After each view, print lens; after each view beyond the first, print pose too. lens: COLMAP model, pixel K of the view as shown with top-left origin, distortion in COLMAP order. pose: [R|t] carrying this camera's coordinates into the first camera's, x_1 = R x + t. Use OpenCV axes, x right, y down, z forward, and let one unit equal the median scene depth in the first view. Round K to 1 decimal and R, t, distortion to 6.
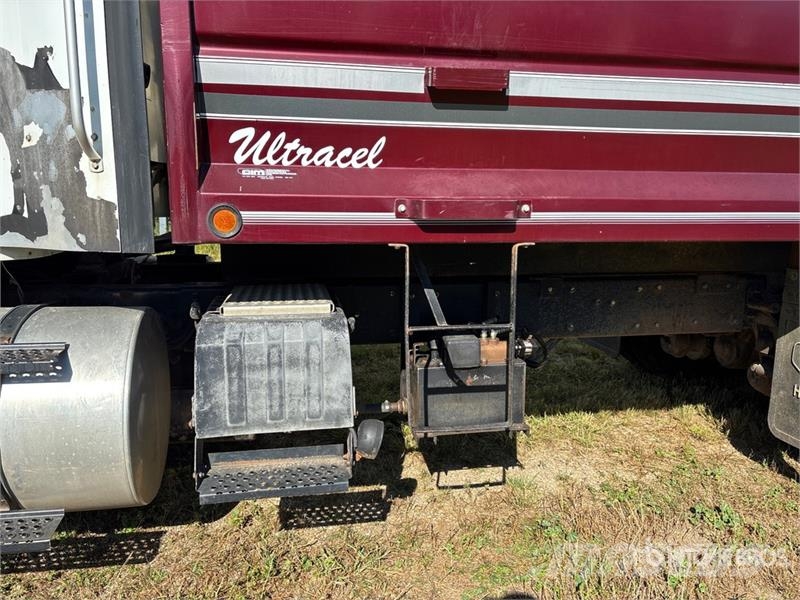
lens RADIAL K [[629.0, 0, 400.0], [0, 629.0, 300.0], [0, 0, 1]] dist [0.056862, -0.095334]
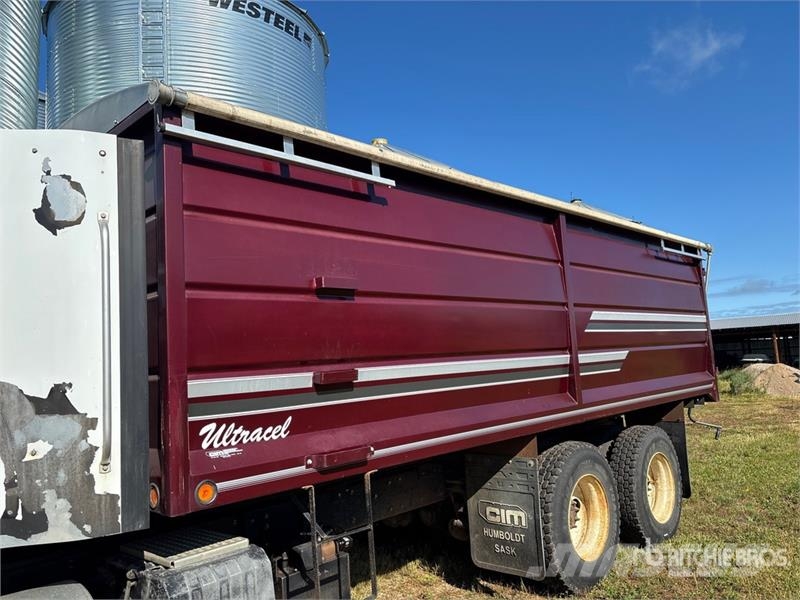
lens RADIAL K [[612.2, 0, 409.1], [0, 612.2, 299.9], [0, 0, 1]] dist [0.055685, -0.076162]
pose [[0.816693, -0.003099, 0.577063, -0.661639], [0.171644, 0.956031, -0.237787, -0.124251], [-0.550954, 0.293248, 0.781316, -0.426429]]
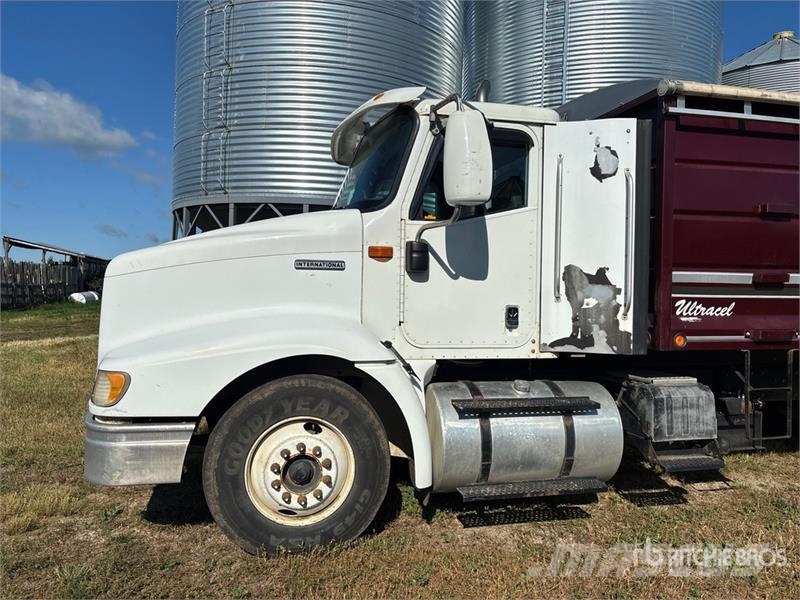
lens RADIAL K [[607.2, 0, 400.0], [0, 607.2, 300.0], [0, 0, 1]] dist [0.024470, -0.002425]
pose [[0.999167, -0.000321, 0.040819, -1.309344], [0.006710, 0.987660, -0.156472, 0.066081], [-0.040265, 0.156616, 0.986839, -1.105709]]
